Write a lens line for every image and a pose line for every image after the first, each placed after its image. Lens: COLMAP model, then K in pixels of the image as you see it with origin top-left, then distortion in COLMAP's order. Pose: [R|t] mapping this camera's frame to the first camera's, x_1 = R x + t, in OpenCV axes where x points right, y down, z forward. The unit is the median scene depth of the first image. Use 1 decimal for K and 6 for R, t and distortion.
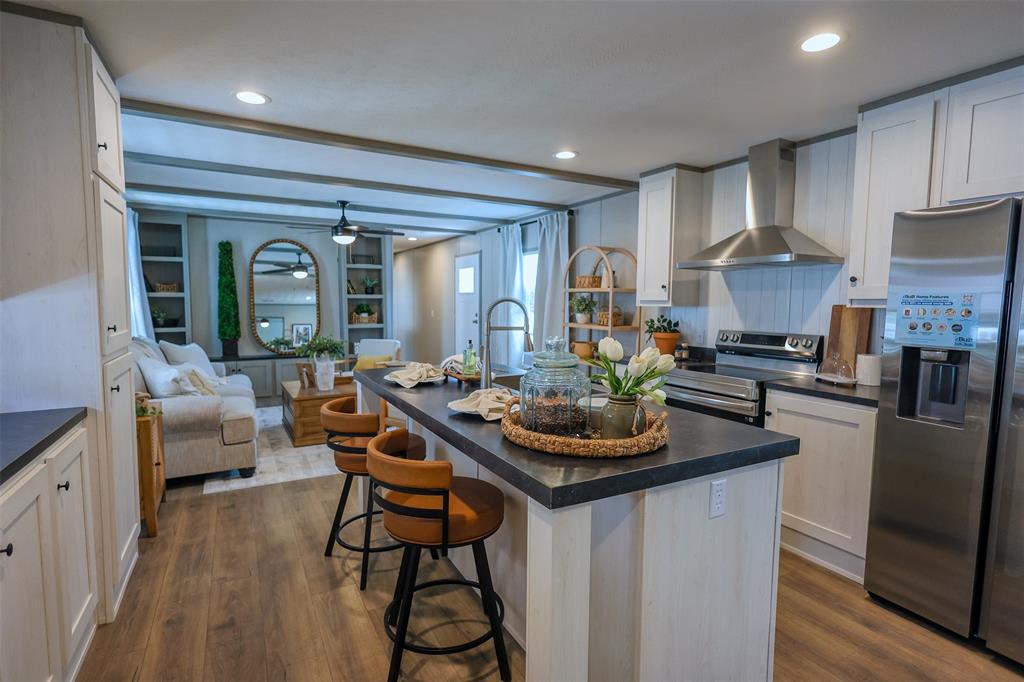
lens RADIAL K [[502.6, 0, 512.0], [0, 502.6, 341.0], [0, 0, 1]] dist [0.001285, 0.000210]
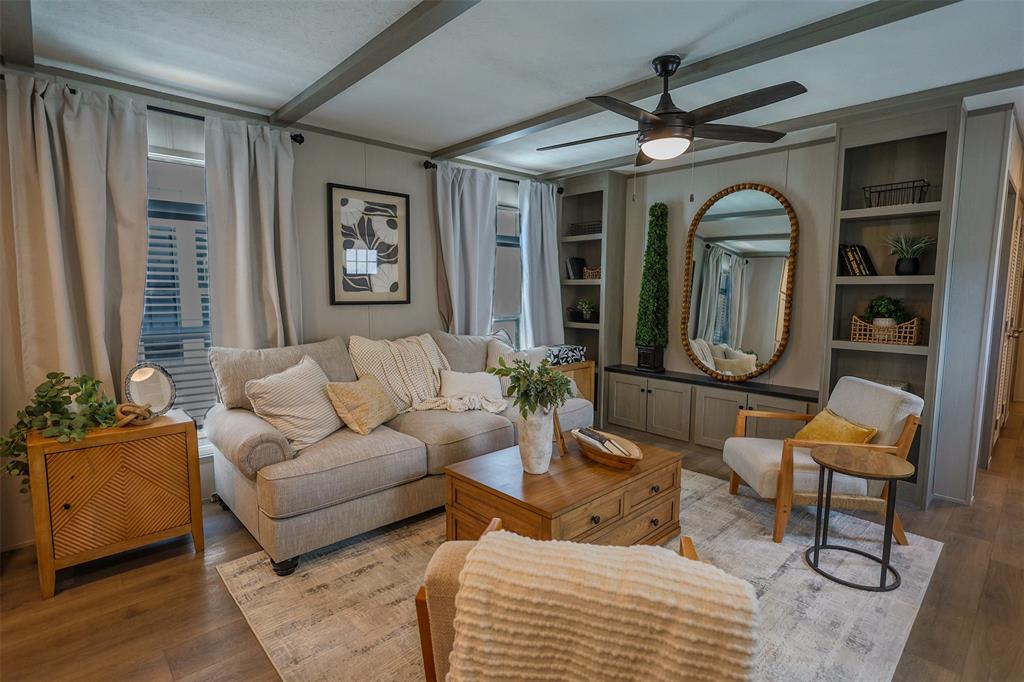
lens RADIAL K [[502.6, 0, 512.0], [0, 502.6, 341.0], [0, 0, 1]] dist [0.001285, 0.000210]
pose [[0.234063, 0.108031, -0.966201, 0.071176], [-0.073765, 0.992916, 0.093149, -0.057774], [0.969419, 0.049469, 0.240373, 0.630261]]
